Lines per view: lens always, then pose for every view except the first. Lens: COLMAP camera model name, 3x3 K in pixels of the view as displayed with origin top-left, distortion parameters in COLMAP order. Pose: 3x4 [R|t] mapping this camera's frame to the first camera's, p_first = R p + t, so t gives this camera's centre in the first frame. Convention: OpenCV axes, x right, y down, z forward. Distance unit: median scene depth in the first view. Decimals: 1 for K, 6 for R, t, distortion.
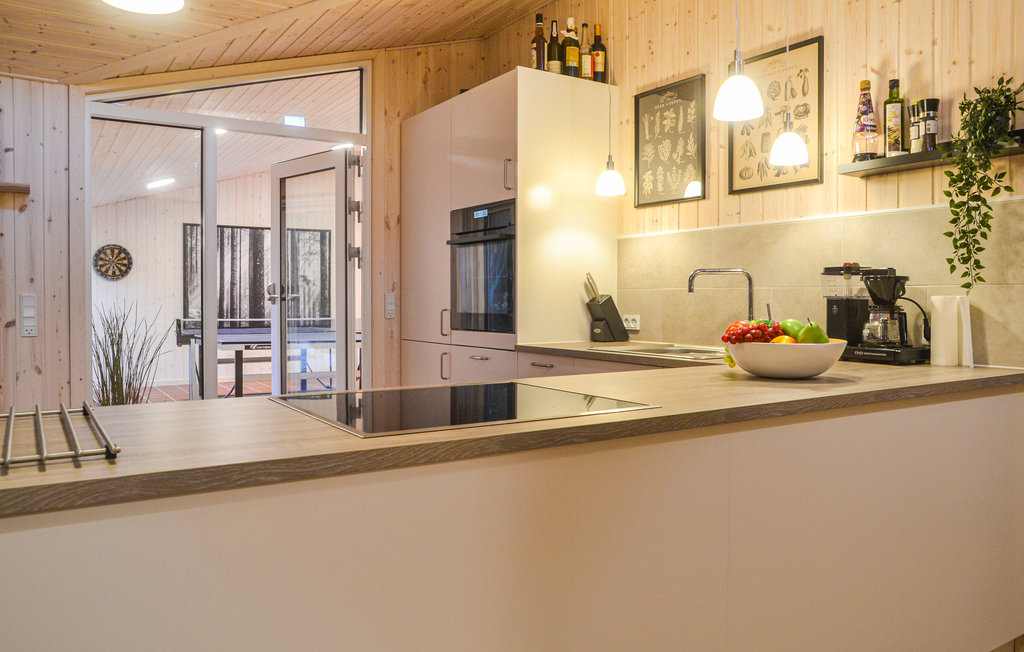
lens RADIAL K [[769.5, 0, 532.6], [0, 769.5, 302.1], [0, 0, 1]] dist [-0.045970, 0.032561]
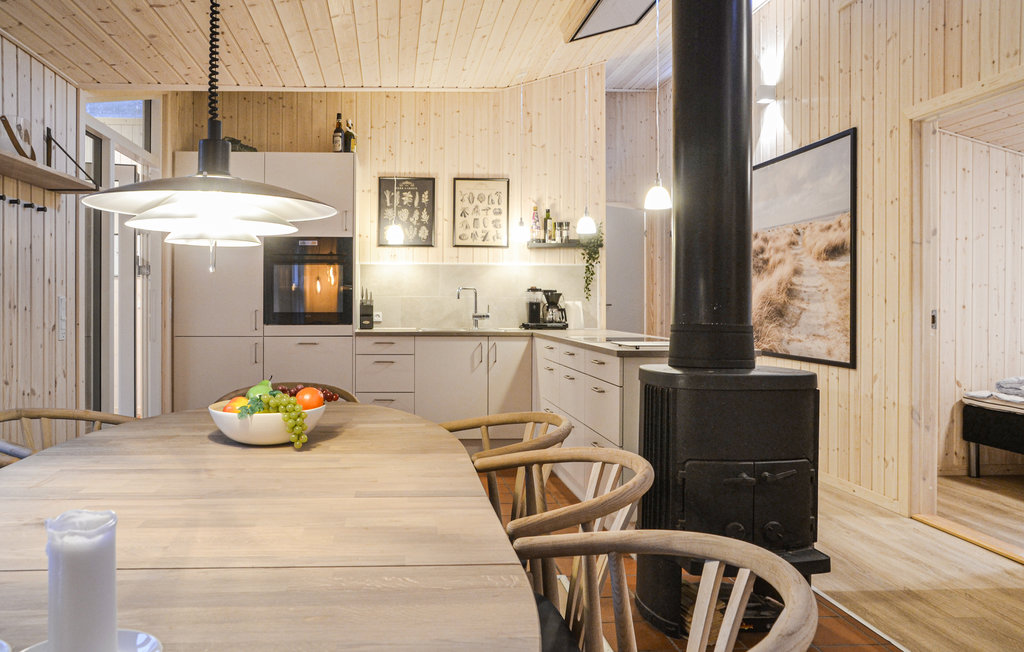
lens RADIAL K [[769.5, 0, 457.4], [0, 769.5, 295.8], [0, 0, 1]] dist [-0.045970, 0.032561]
pose [[0.494387, 0.007296, 0.869211, -1.315460], [0.001814, 0.999954, -0.009424, -0.002679], [-0.869240, 0.006236, 0.494351, 0.057326]]
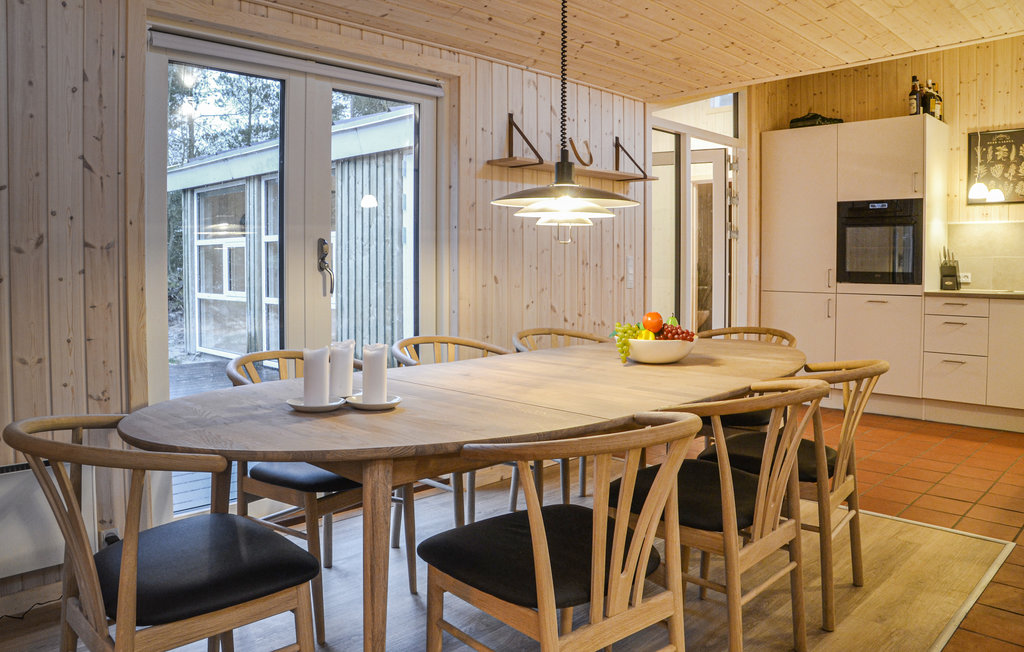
lens RADIAL K [[769.5, 0, 557.5], [0, 769.5, 274.0], [0, 0, 1]] dist [-0.045970, 0.032561]
pose [[0.964278, 0.000206, 0.264893, -1.198762], [-0.004216, 0.999885, 0.014569, -0.000600], [-0.264859, -0.015166, 0.964168, -0.311476]]
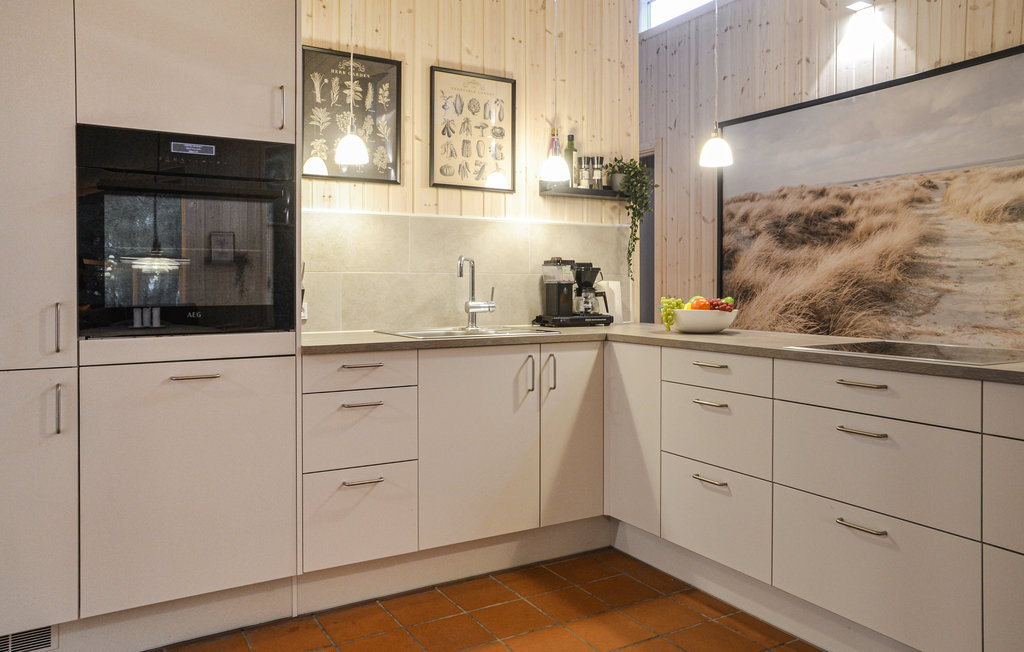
lens RADIAL K [[728.5, 0, 509.1], [0, 728.5, 280.6], [0, 0, 1]] dist [-0.002851, 0.005954]
pose [[0.068878, 0.003266, 0.997620, -0.724268], [0.005262, 0.999980, -0.003637, -0.003293], [-0.997611, 0.005500, 0.068860, 0.784912]]
